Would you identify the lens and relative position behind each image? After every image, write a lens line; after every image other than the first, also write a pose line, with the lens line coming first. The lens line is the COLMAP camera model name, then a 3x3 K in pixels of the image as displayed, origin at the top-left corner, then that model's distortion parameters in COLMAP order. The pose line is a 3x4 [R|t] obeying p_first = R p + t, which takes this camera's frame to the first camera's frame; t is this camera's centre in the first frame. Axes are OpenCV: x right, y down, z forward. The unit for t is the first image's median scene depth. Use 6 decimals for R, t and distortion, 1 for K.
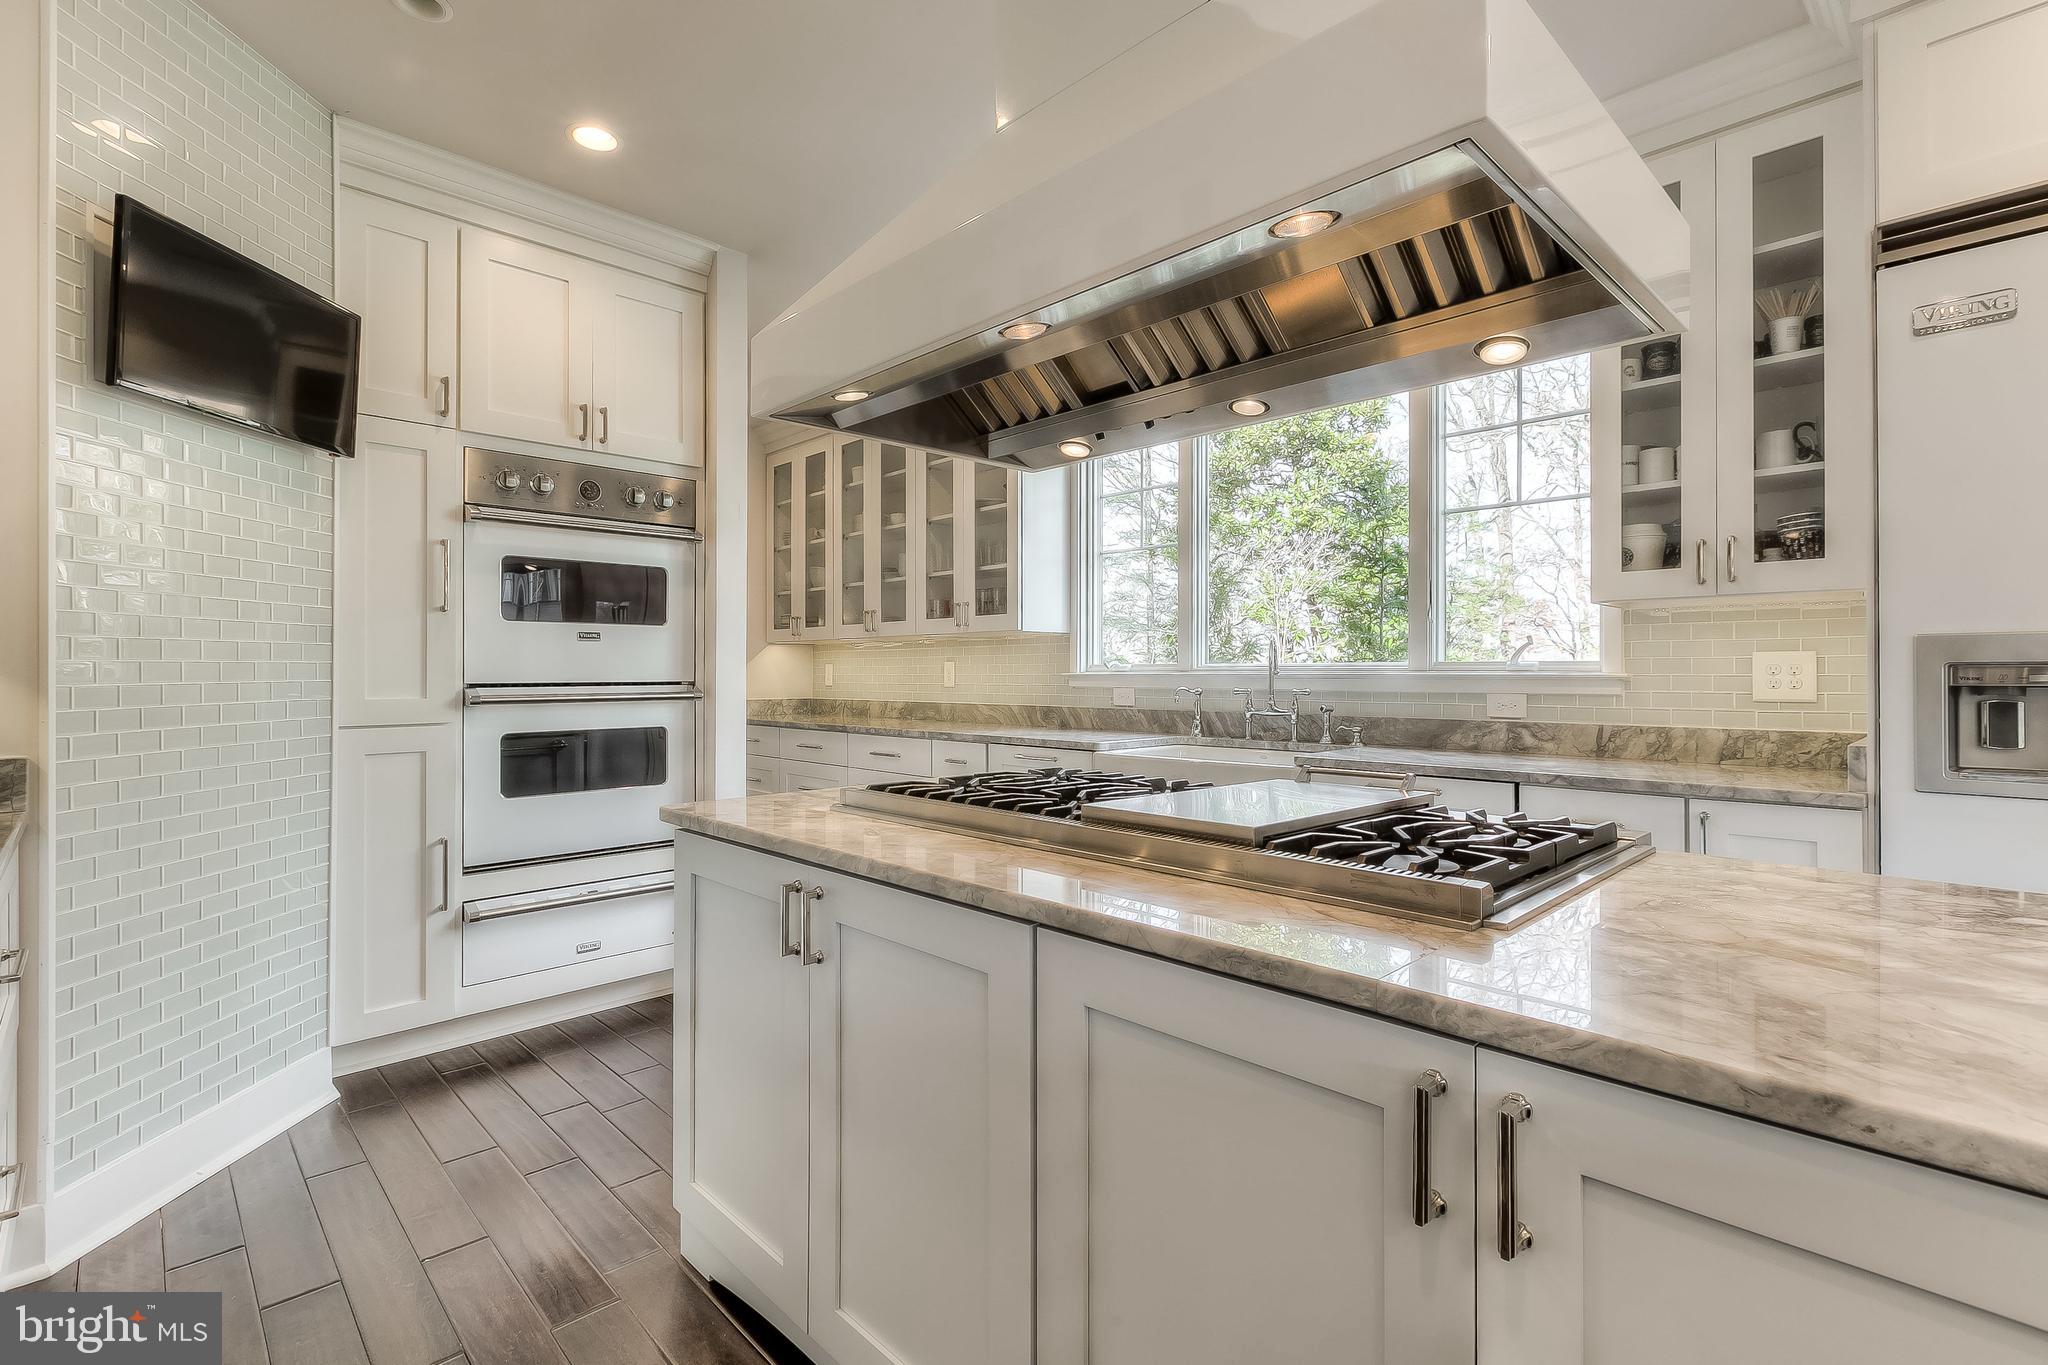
lens RADIAL K [[940.4, 0, 1026.2], [0, 940.4, 675.9], [0, 0, 1]] dist [-0.000766, -0.000177]
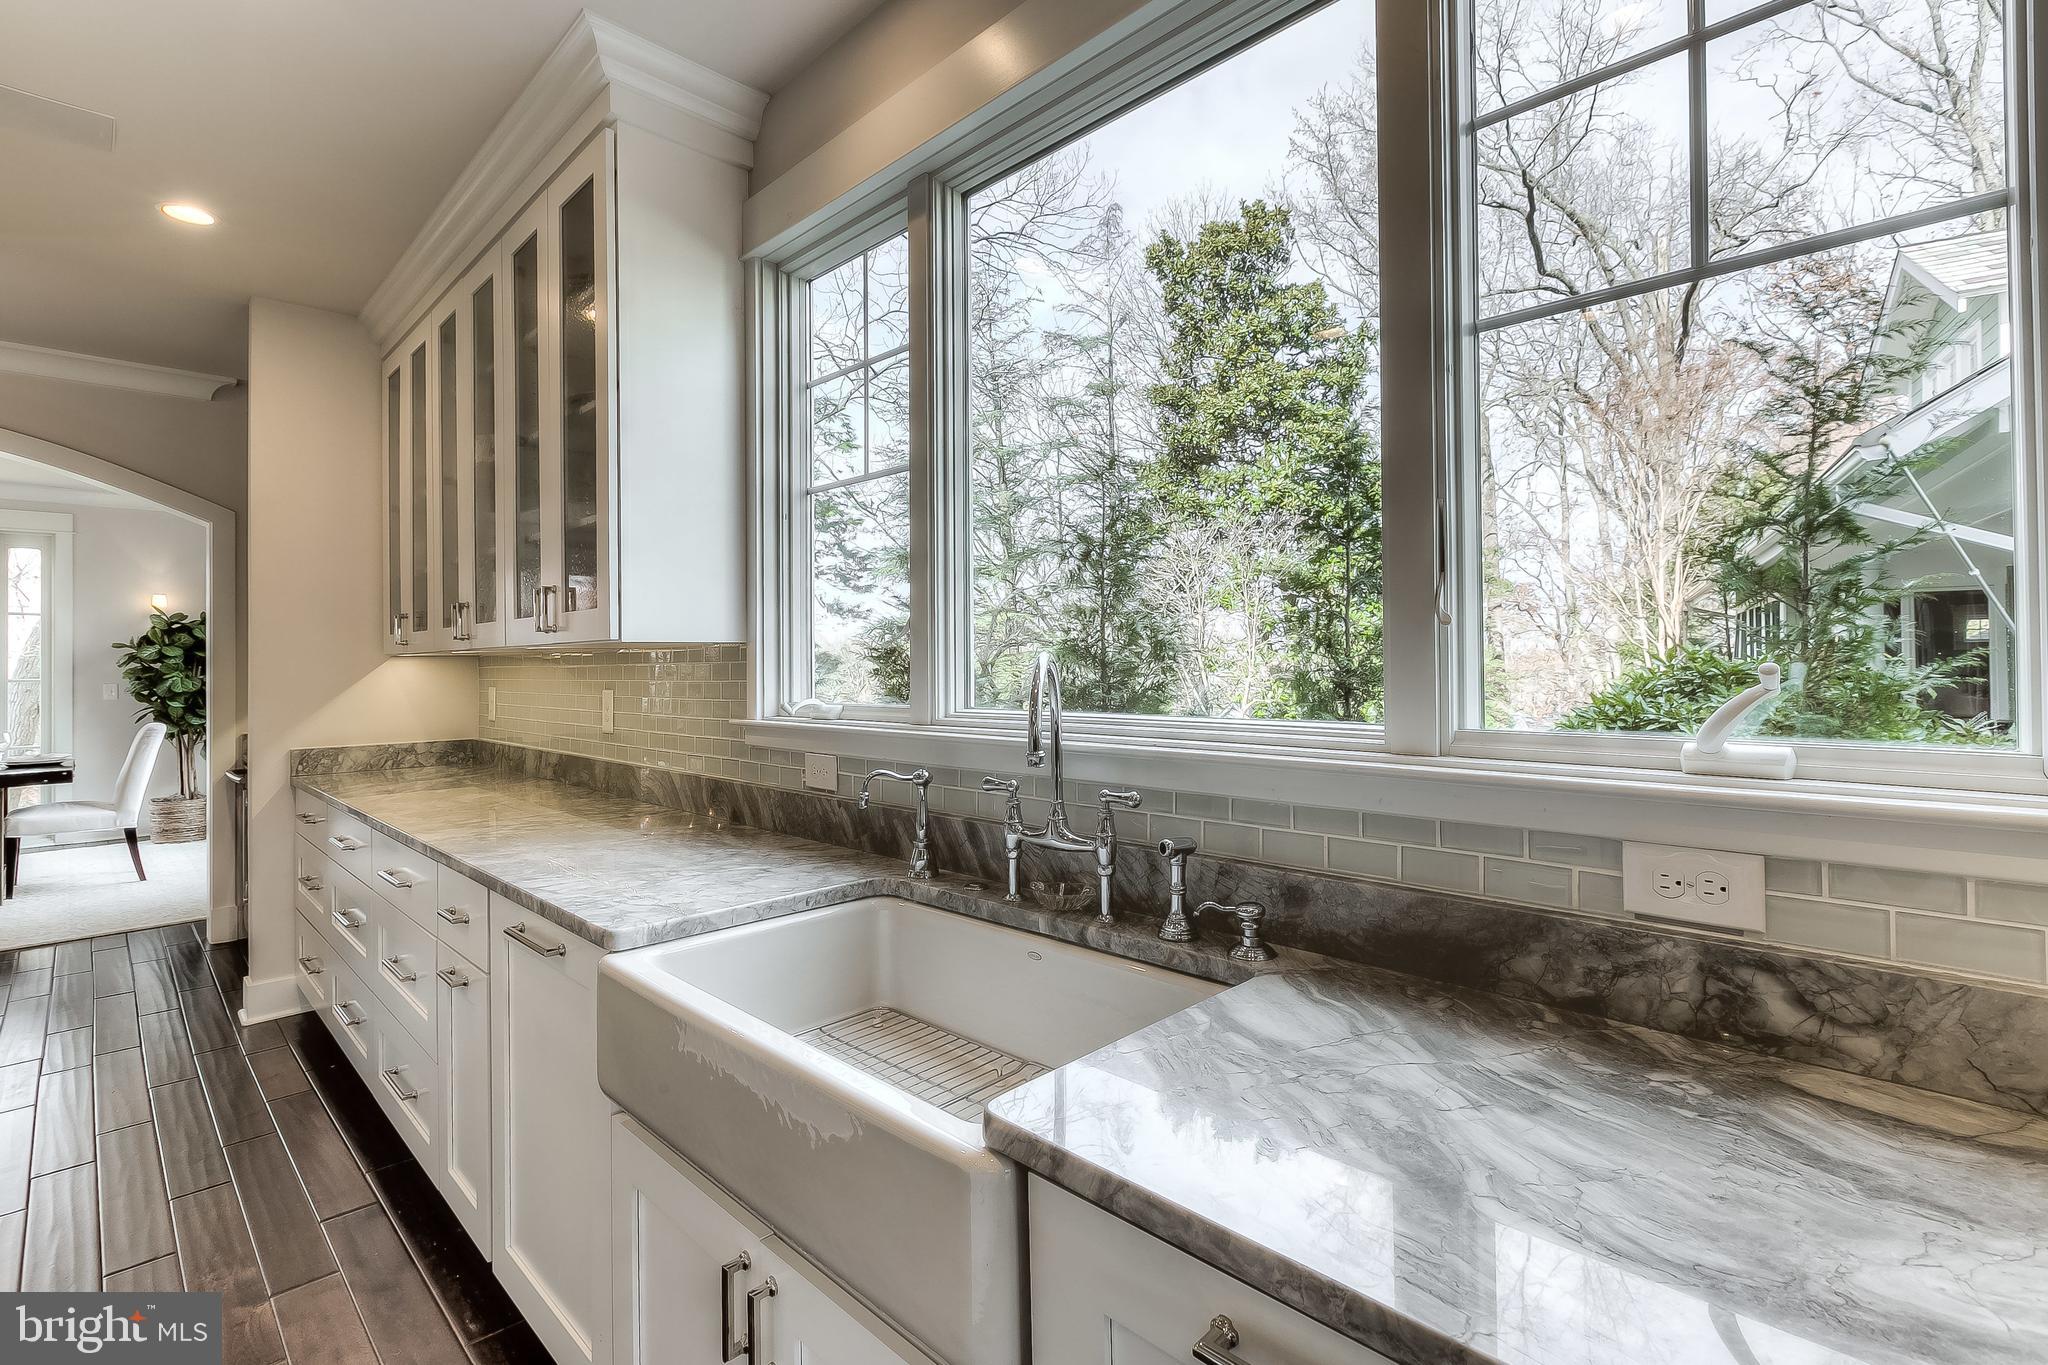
lens RADIAL K [[938.5, 0, 1027.0], [0, 938.5, 656.7], [0, 0, 1]] dist [0.001756, -0.000039]
pose [[0.999798, -0.011397, 0.016549, 0.259493], [0.011546, 0.999893, -0.008974, -0.041683], [-0.016445, 0.009164, 0.999823, 0.631100]]
